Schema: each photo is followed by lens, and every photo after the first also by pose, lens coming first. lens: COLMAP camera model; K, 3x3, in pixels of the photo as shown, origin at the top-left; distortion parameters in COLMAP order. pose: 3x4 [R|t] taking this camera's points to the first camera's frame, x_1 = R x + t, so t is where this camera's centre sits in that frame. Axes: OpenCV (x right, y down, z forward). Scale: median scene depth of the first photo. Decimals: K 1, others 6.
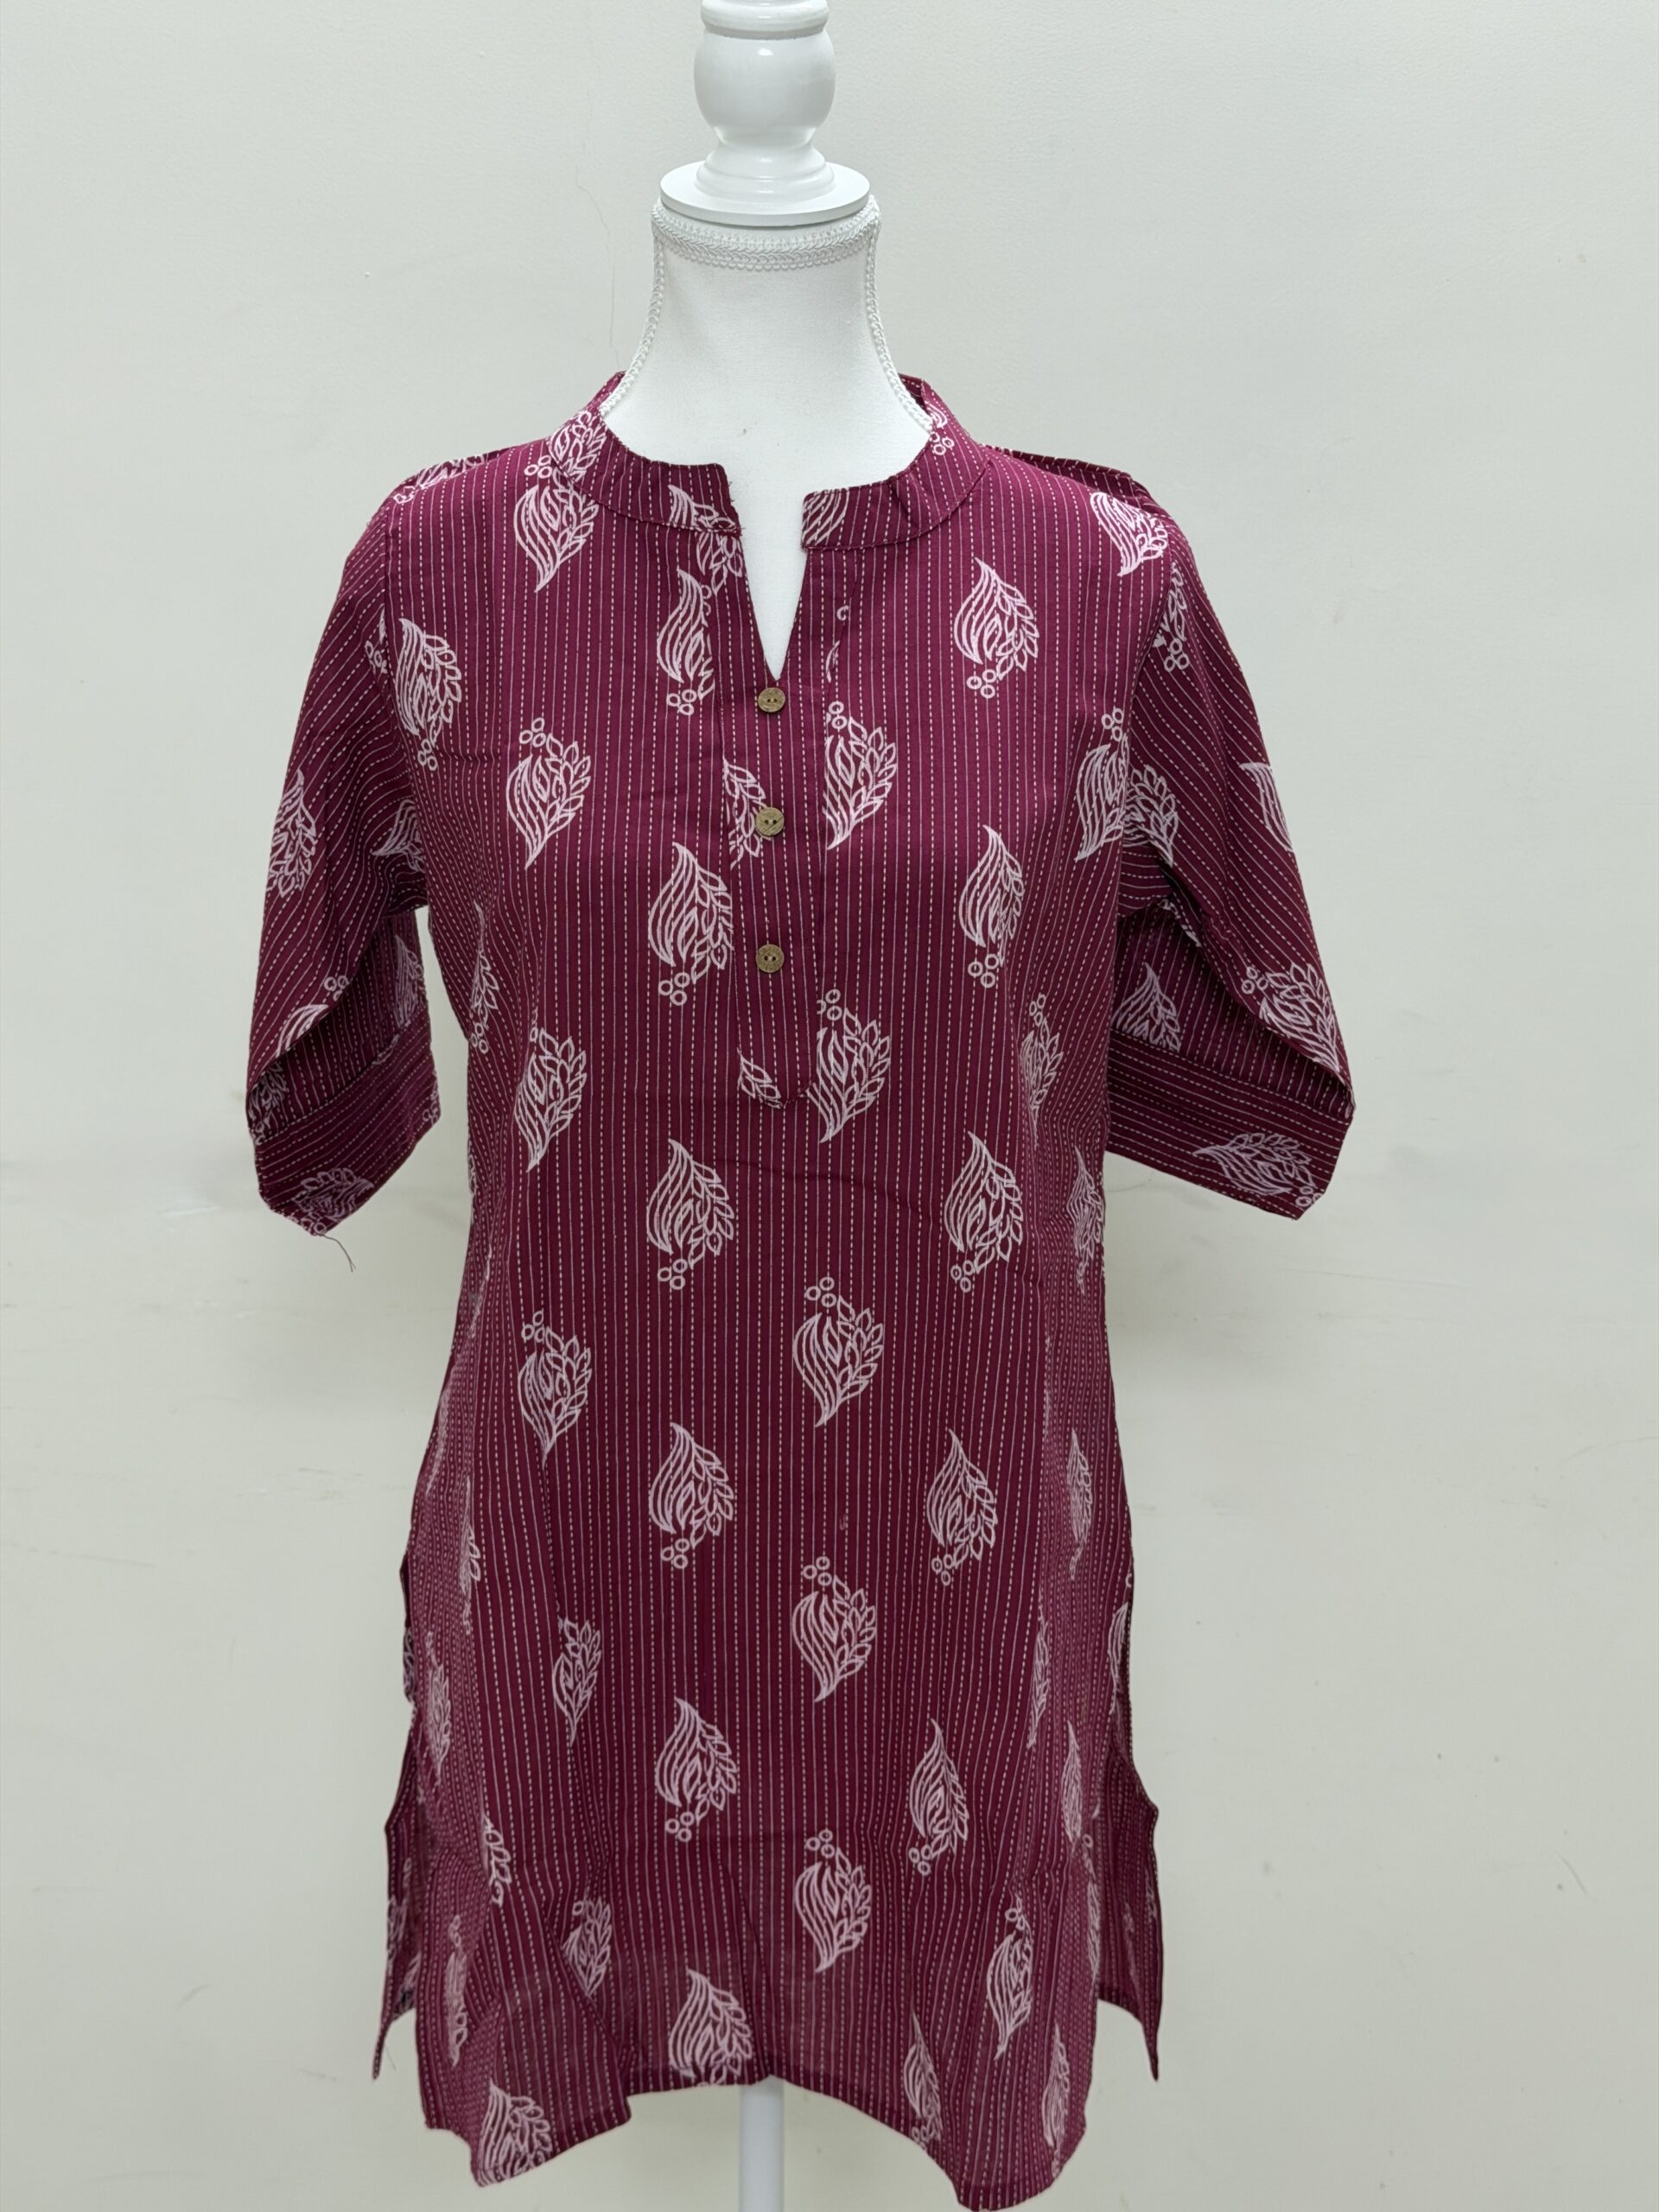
lens RADIAL K [[2956.9, 0, 842.4], [0, 2956.9, 1100.1], [0, 0, 1]] dist [0.023838, -0.029080]
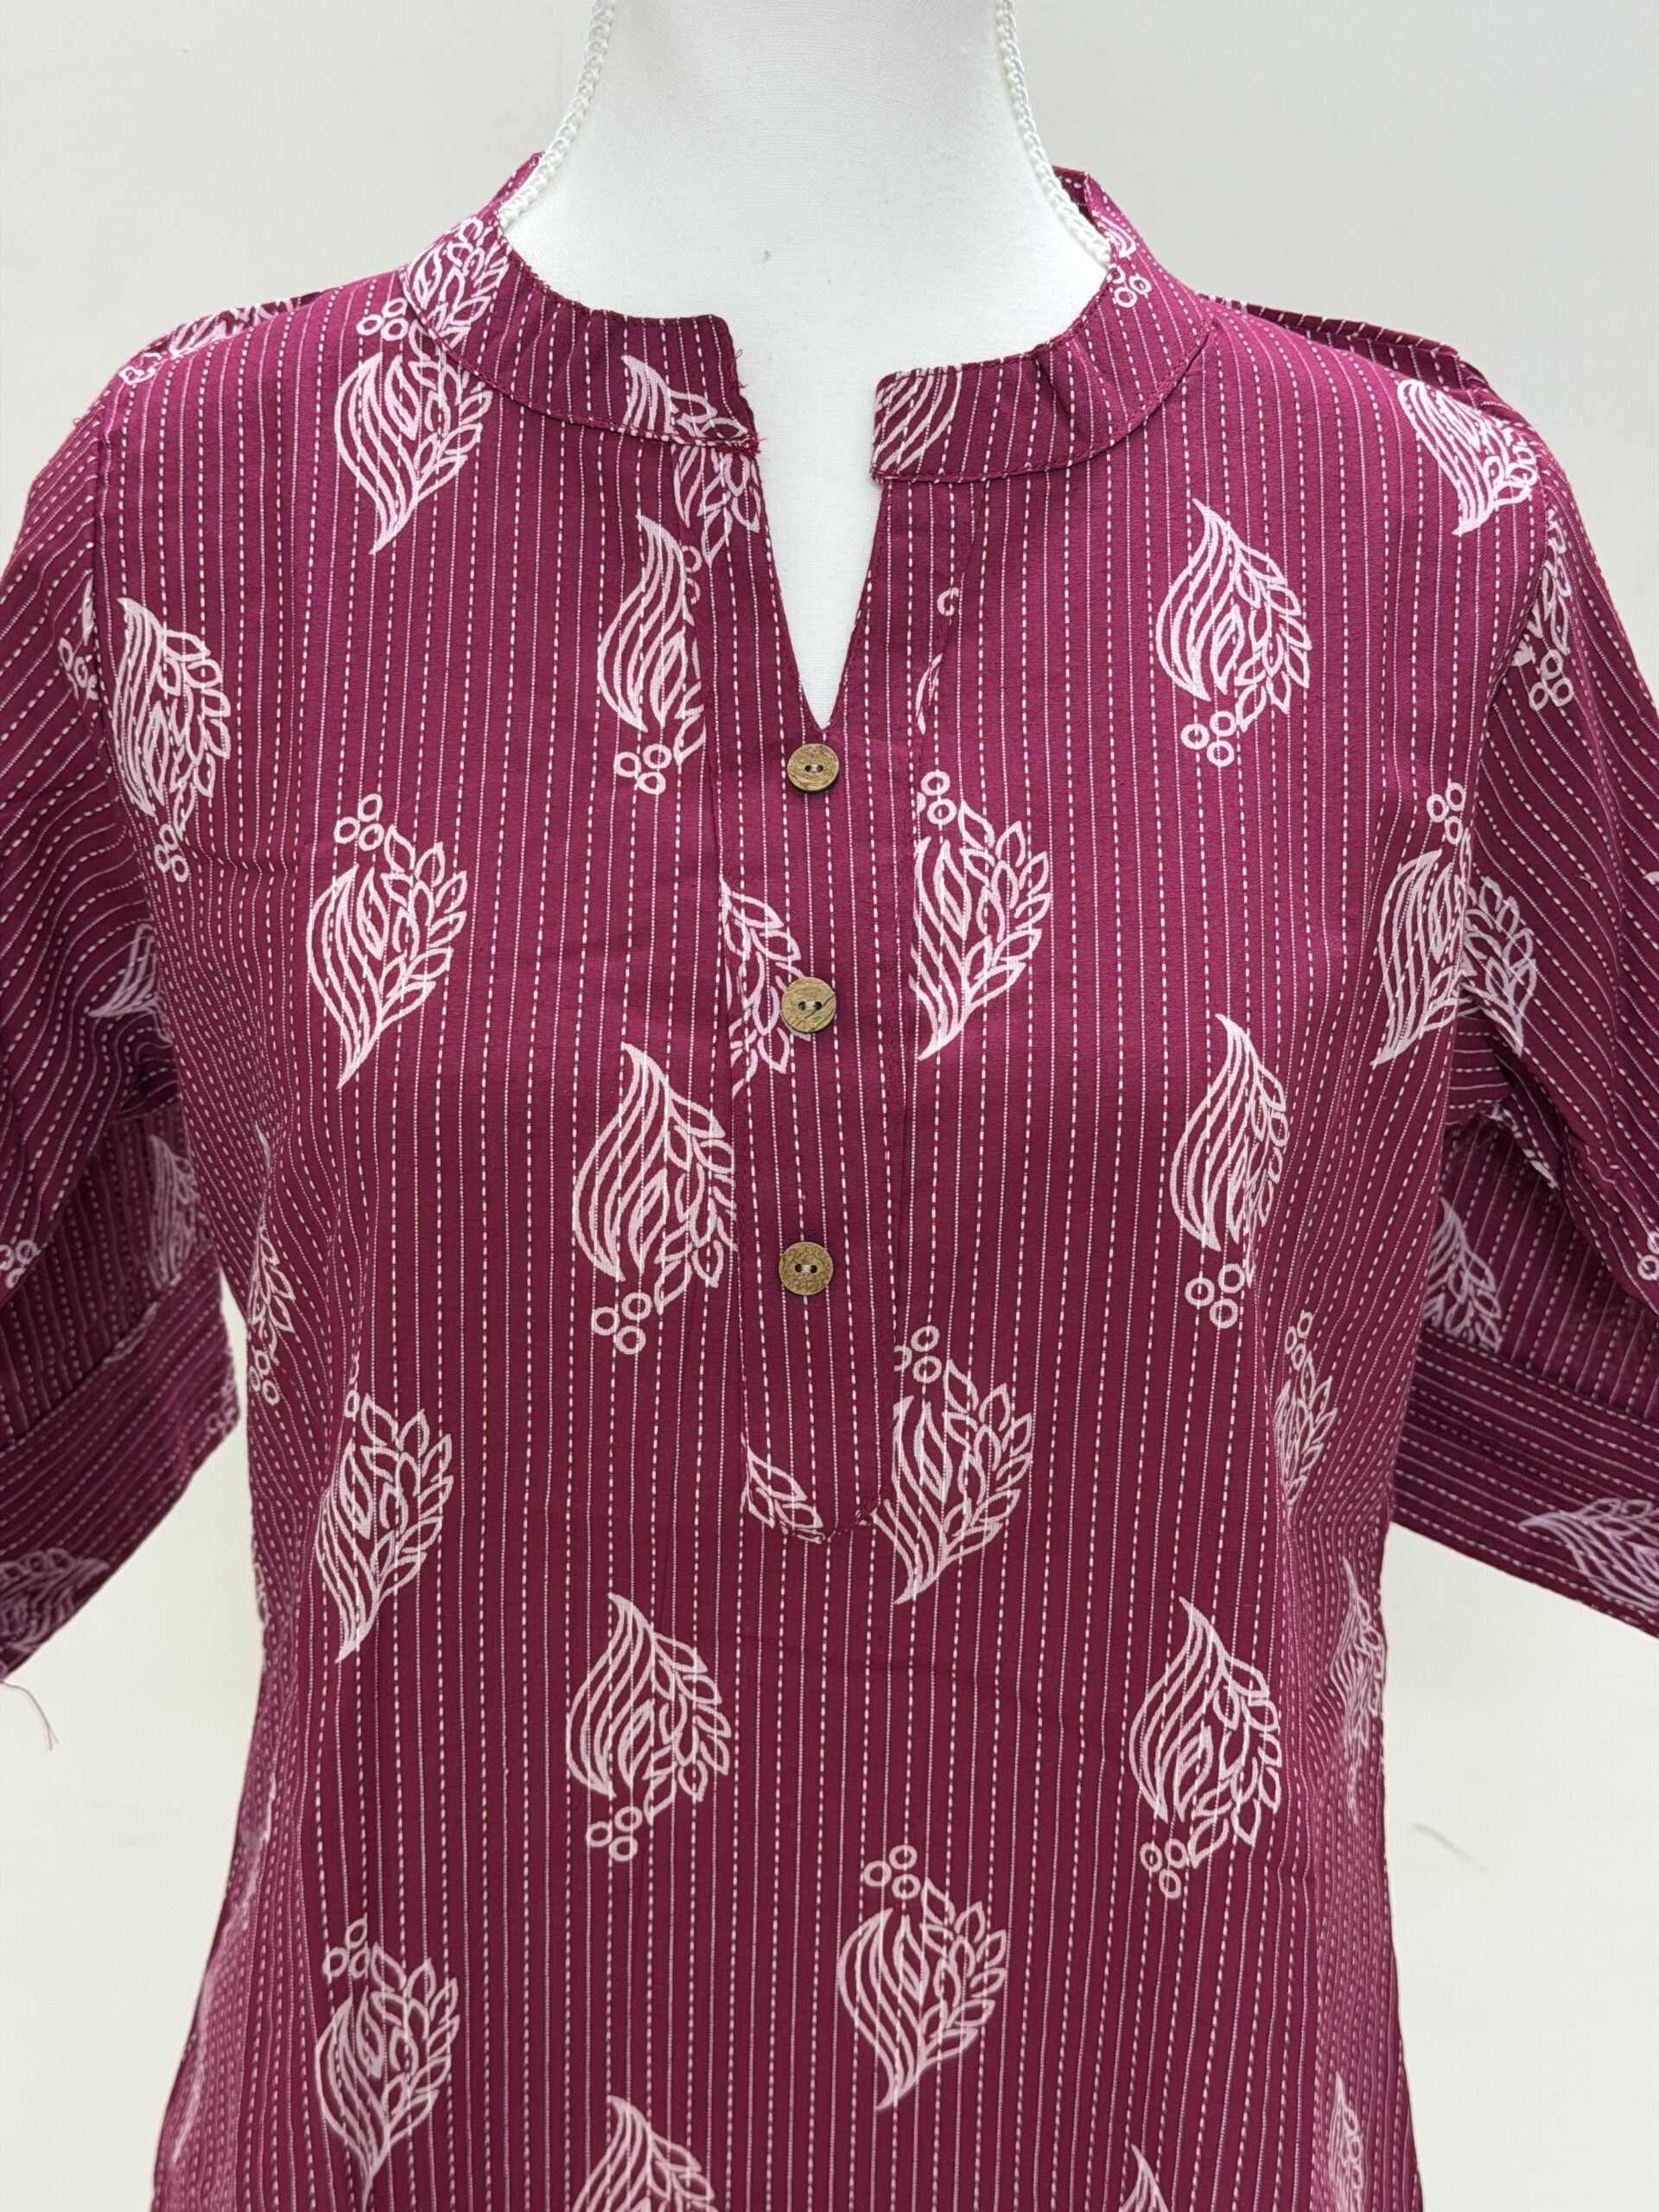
lens RADIAL K [[3638.7, 0, 867.2], [0, 3638.7, 1172.8], [0, 0, 1]] dist [0.101924, -0.040964]
pose [[0.999934, 0.011300, 0.002151, -0.014617], [-0.011311, 0.999923, 0.005134, -0.065120], [-0.002093, -0.005158, 0.999985, 0.343433]]
